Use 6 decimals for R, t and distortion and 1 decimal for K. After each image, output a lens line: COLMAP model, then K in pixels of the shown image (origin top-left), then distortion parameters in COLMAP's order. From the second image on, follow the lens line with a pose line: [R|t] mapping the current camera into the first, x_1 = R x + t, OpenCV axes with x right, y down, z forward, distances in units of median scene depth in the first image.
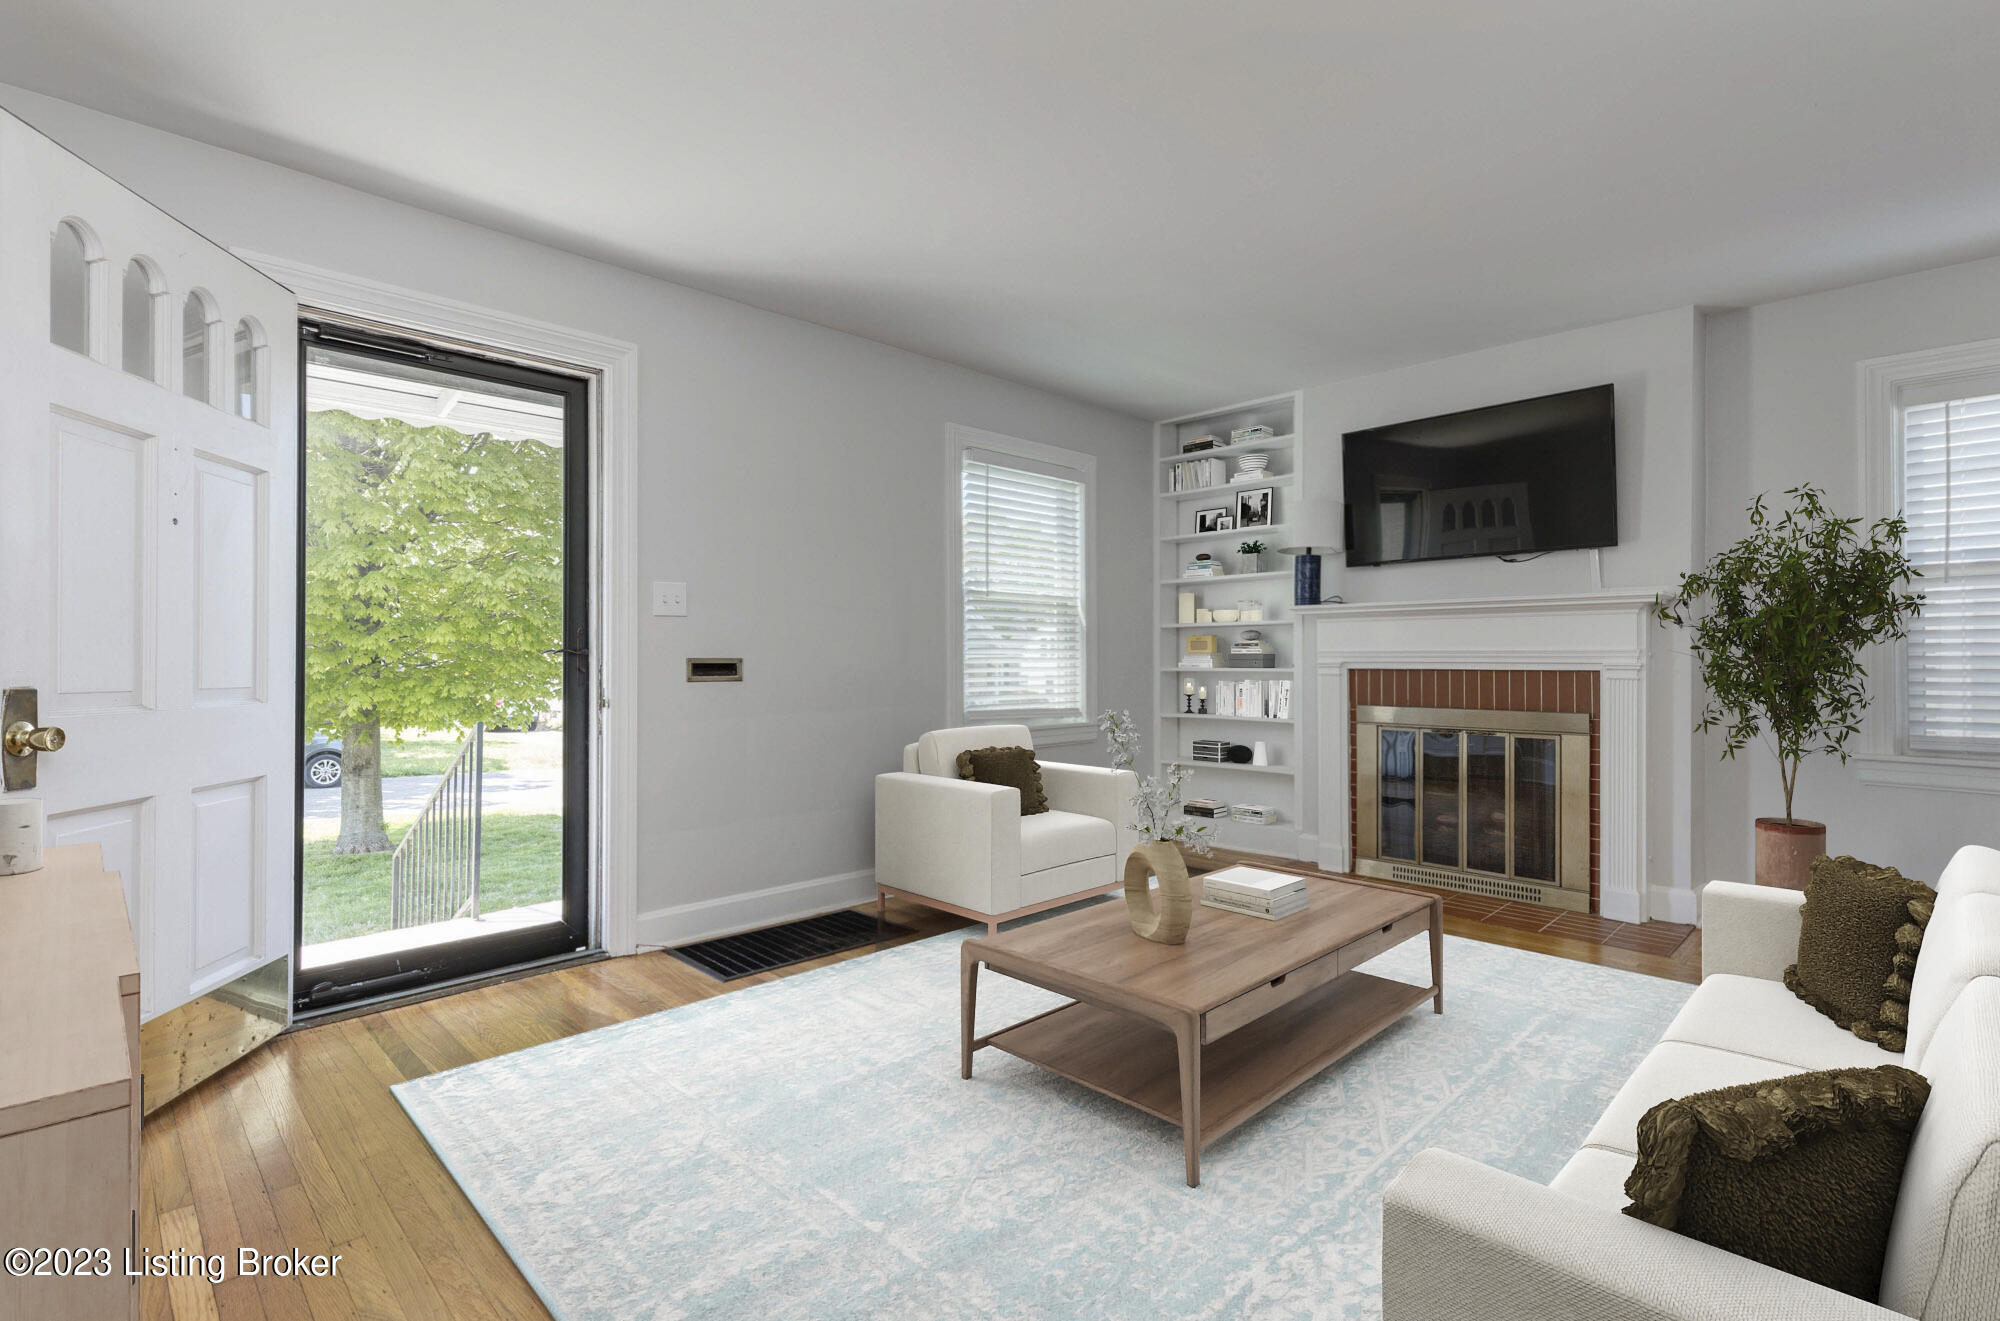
lens RADIAL K [[936.7, 0, 1008.6], [0, 936.7, 658.5], [0, 0, 1]] dist [-0.003036, 0.000664]
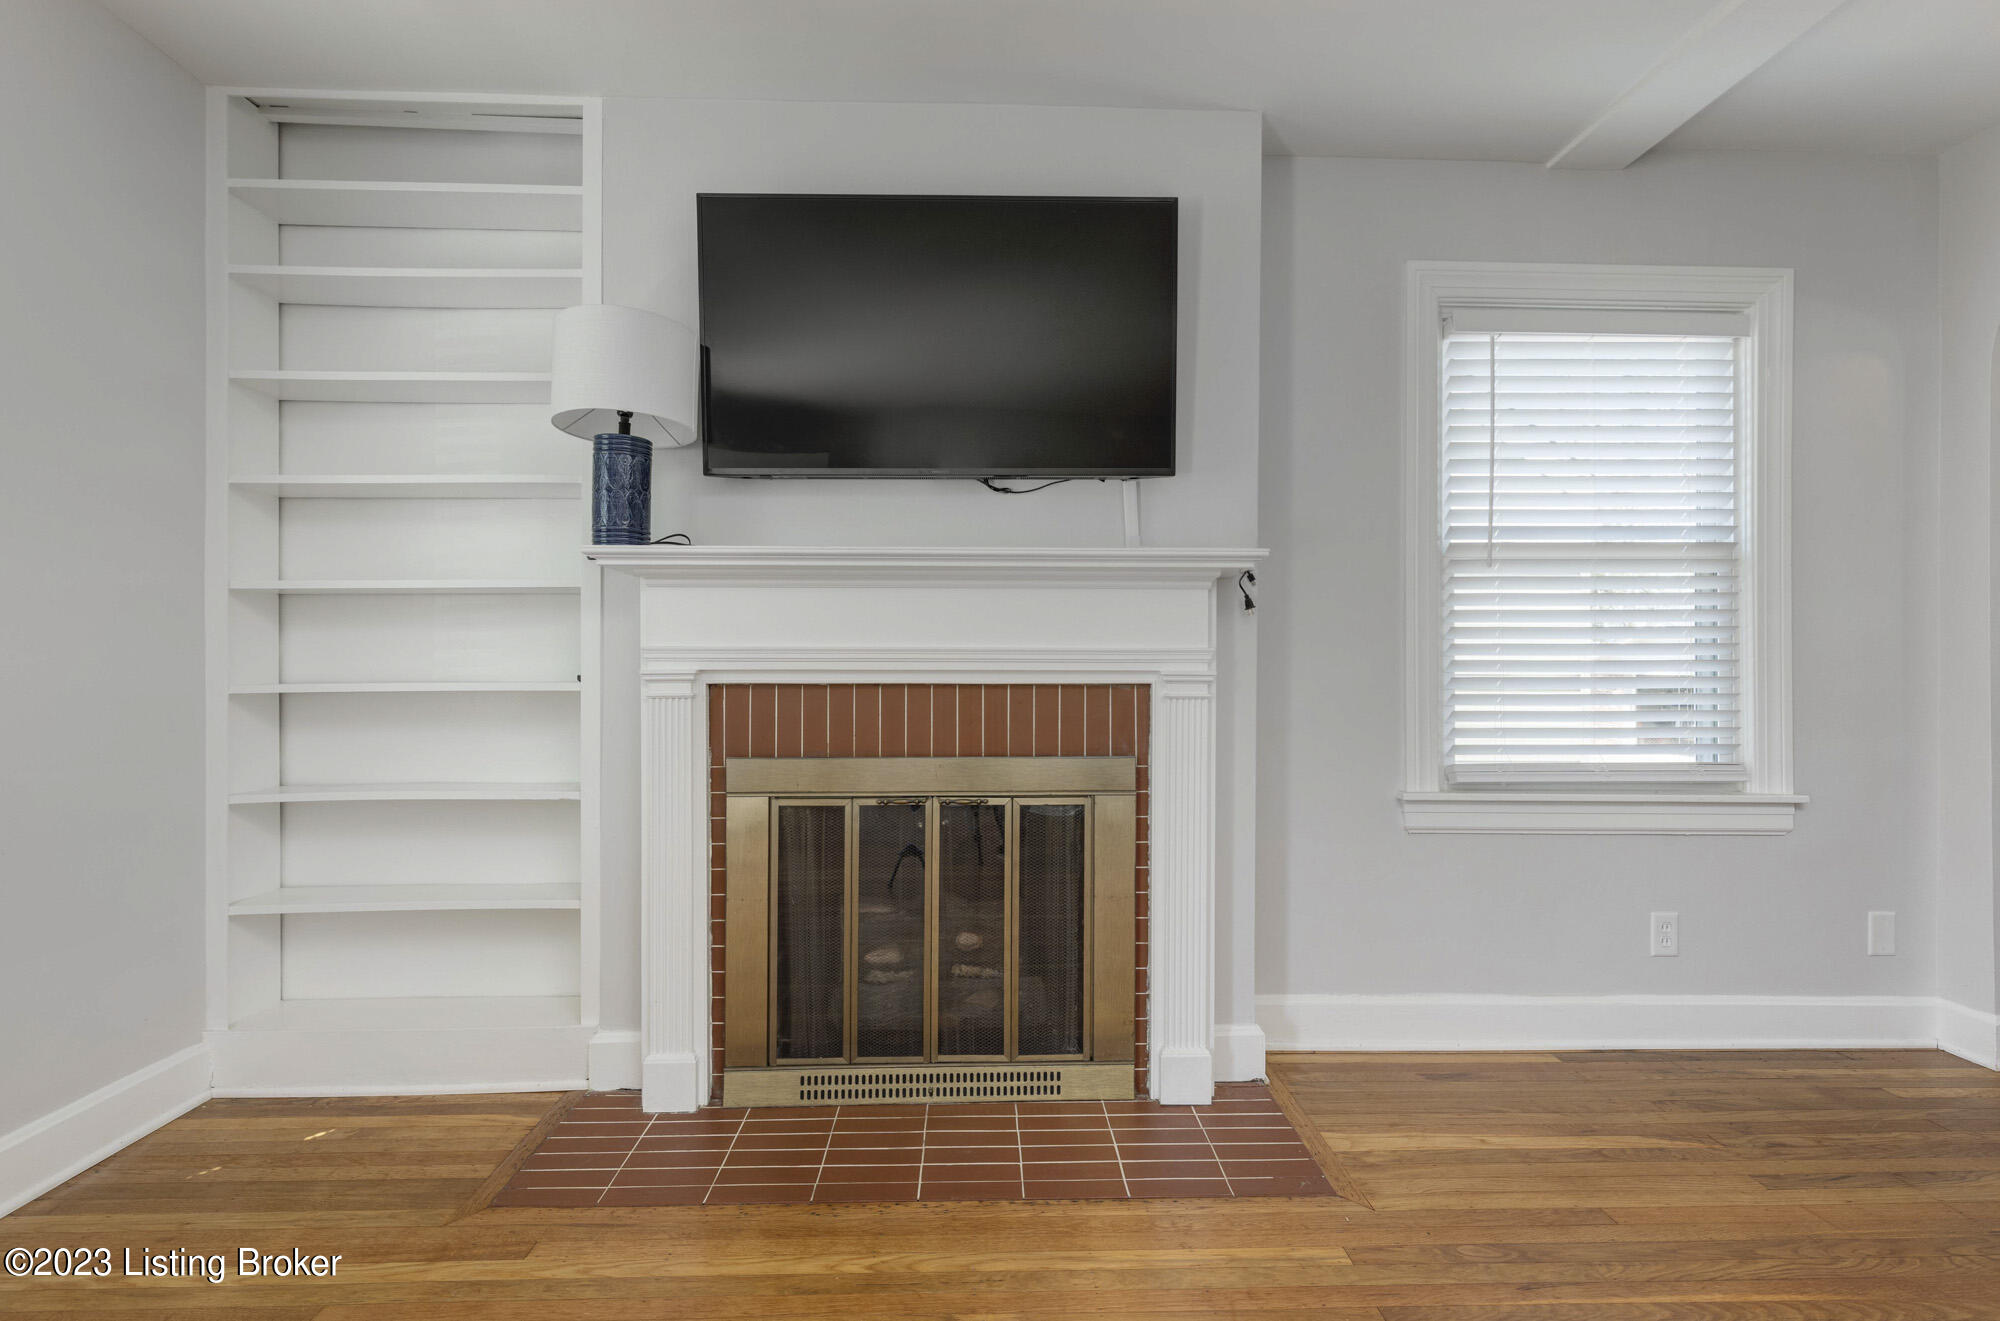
lens RADIAL K [[936.7, 0, 1008.3], [0, 936.7, 663.8], [0, 0, 1]] dist [-0.003036, 0.000664]
pose [[0.684139, 0.000095, 0.729352, 0.121778], [-0.004099, 0.999985, 0.003716, -0.001299], [-0.729340, -0.005532, 0.684129, 0.580065]]
